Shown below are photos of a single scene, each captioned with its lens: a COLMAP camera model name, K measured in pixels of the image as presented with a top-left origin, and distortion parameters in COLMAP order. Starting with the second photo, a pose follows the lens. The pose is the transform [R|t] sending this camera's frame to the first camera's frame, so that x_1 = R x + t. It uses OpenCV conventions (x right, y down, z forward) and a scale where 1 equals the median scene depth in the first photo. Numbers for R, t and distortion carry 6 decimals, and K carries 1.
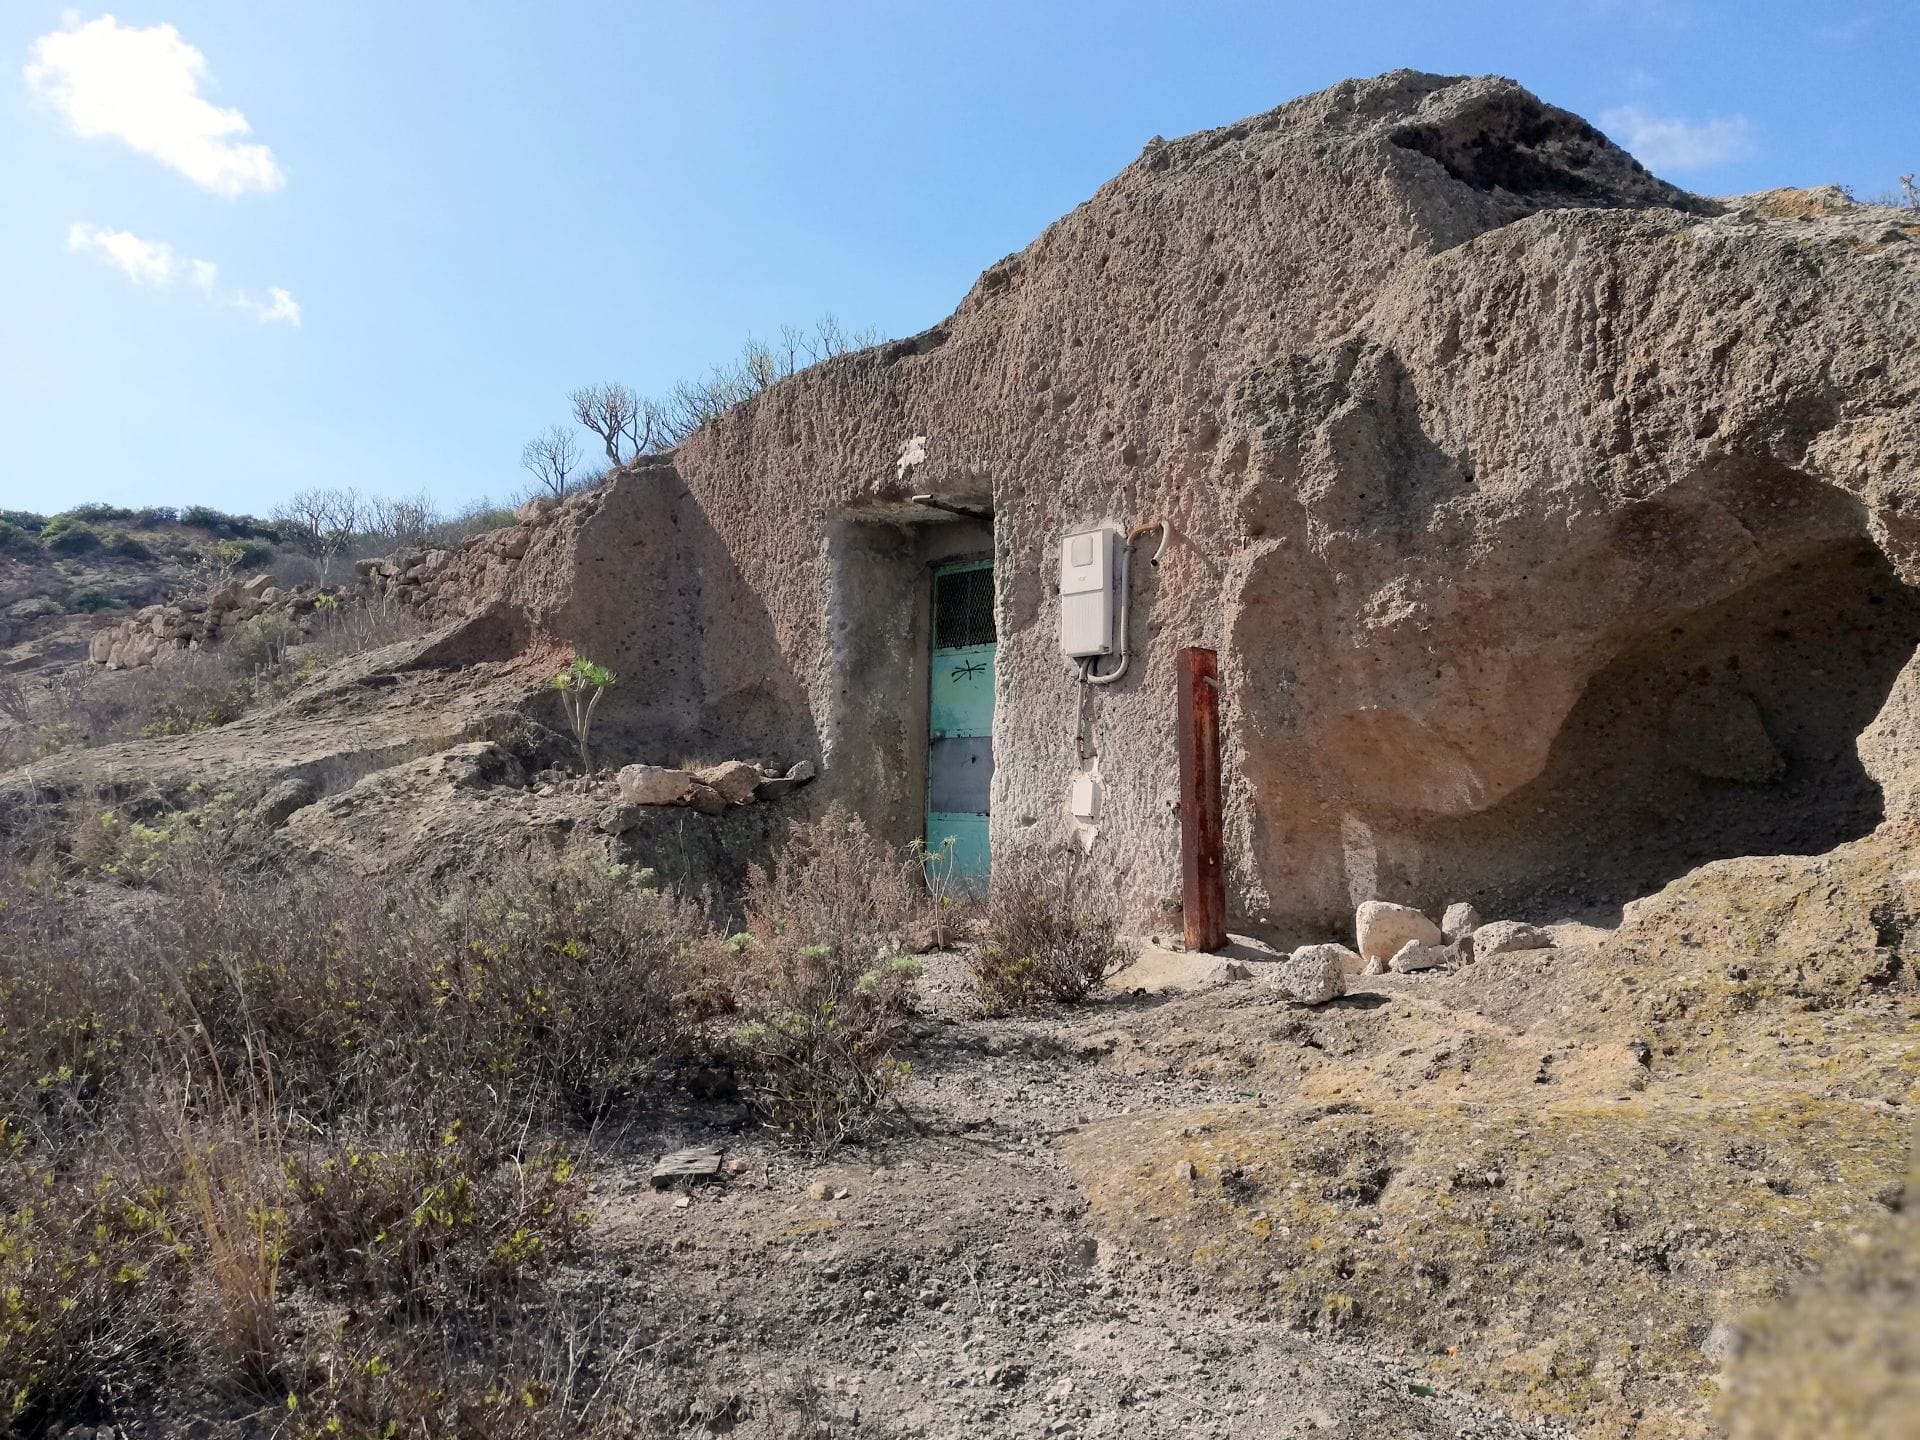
lens RADIAL K [[1426.0, 0, 962.3], [0, 1426.0, 708.5], [0, 0, 1]] dist [0.072836, -0.104997]
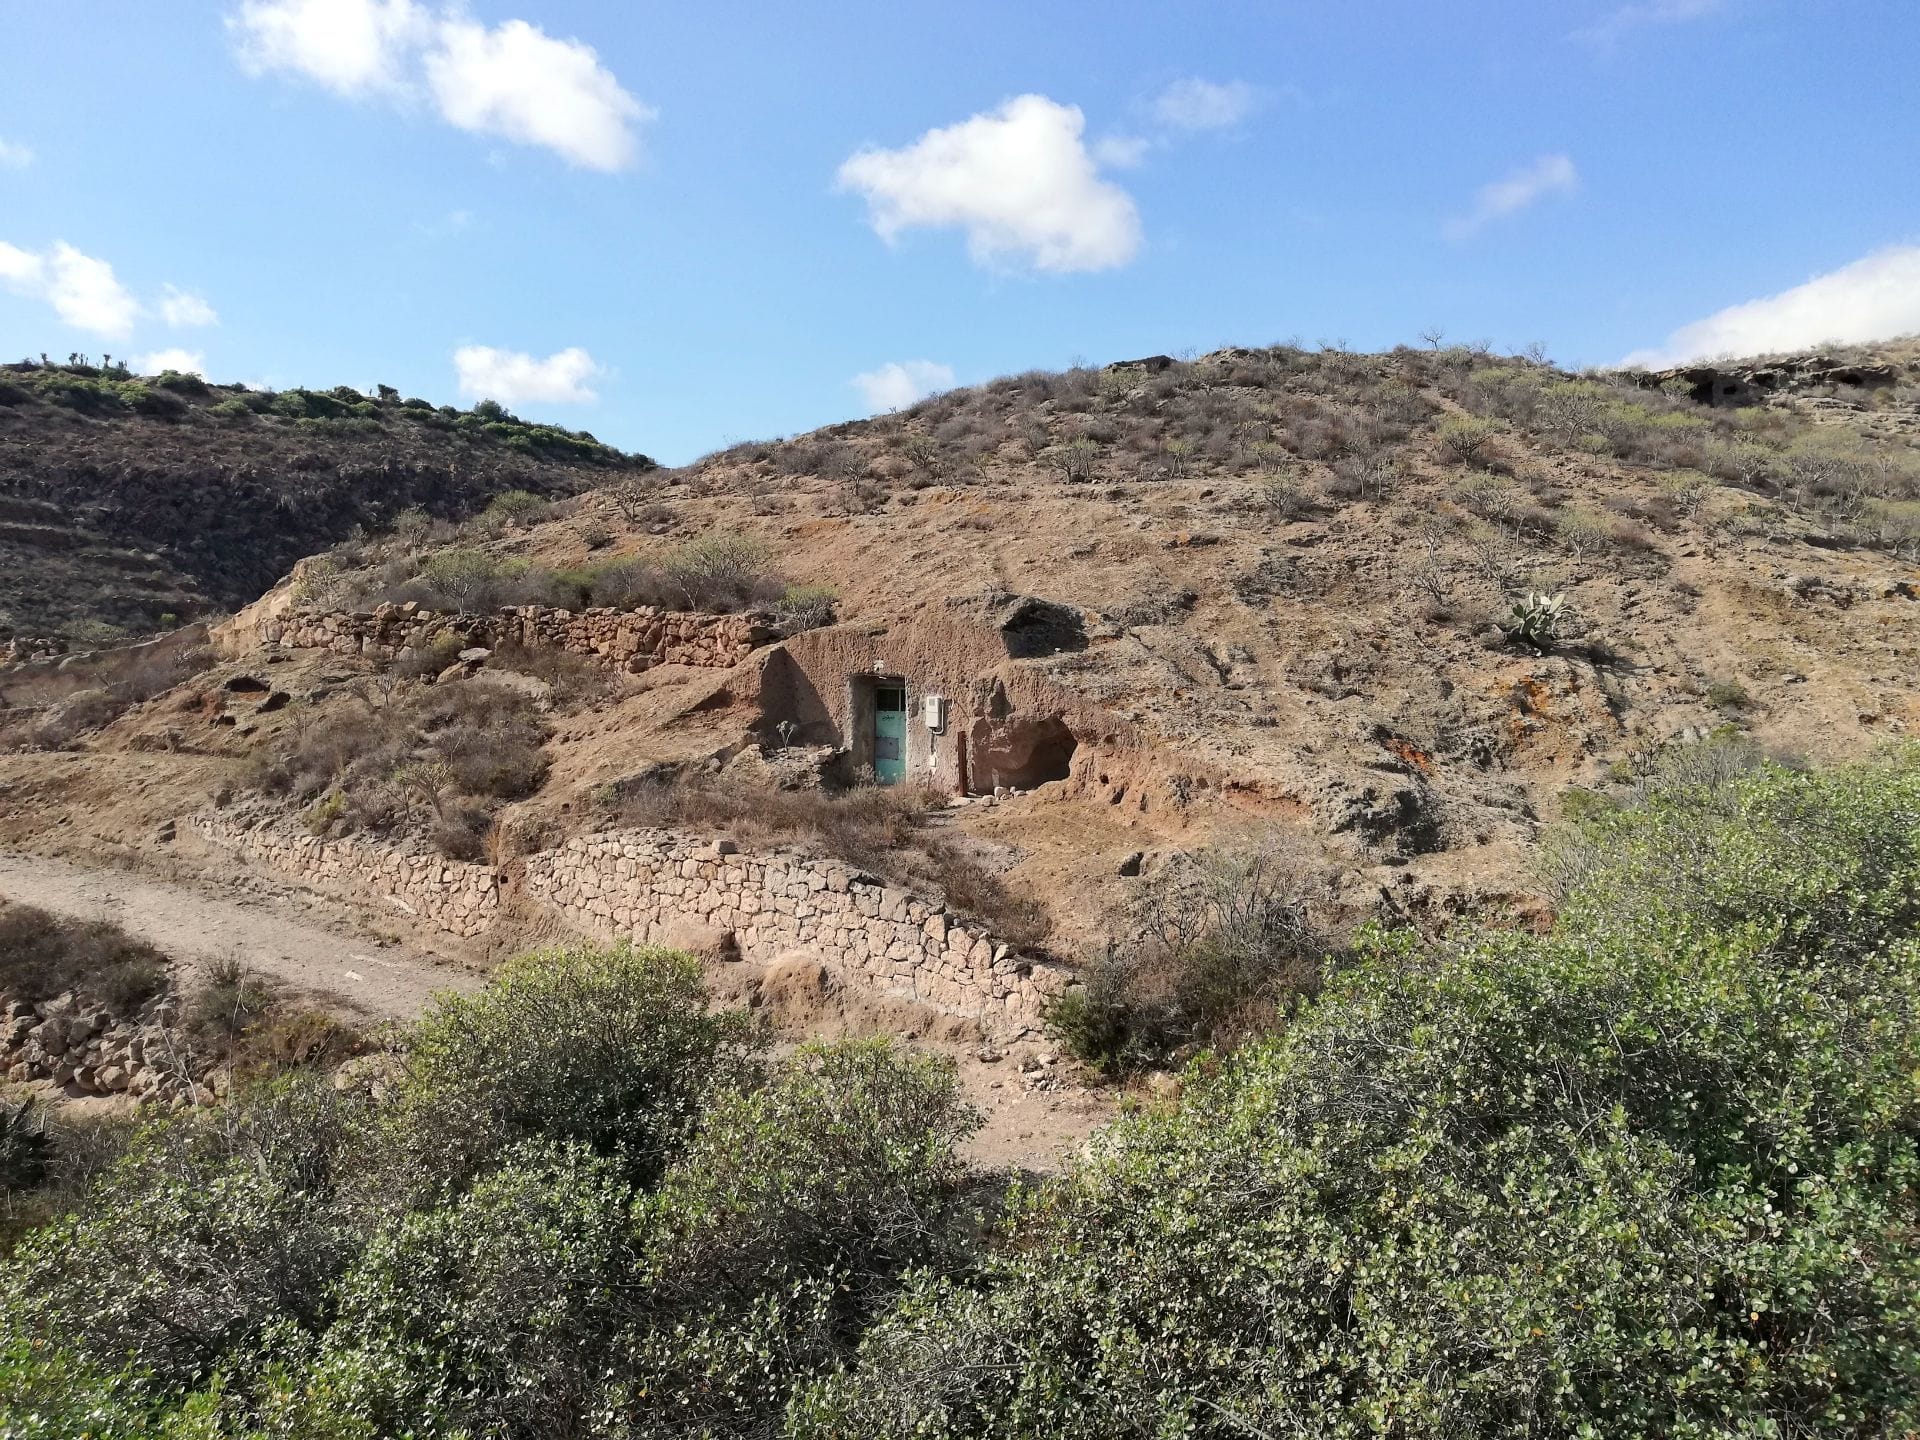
lens RADIAL K [[1426.0, 0, 962.3], [0, 1426.0, 708.5], [0, 0, 1]] dist [0.072836, -0.104997]
pose [[0.969960, -0.026910, 0.241770, -1.003365], [-0.003299, 0.992317, 0.123681, -0.729100], [-0.243241, -0.120763, 0.962419, -3.629901]]
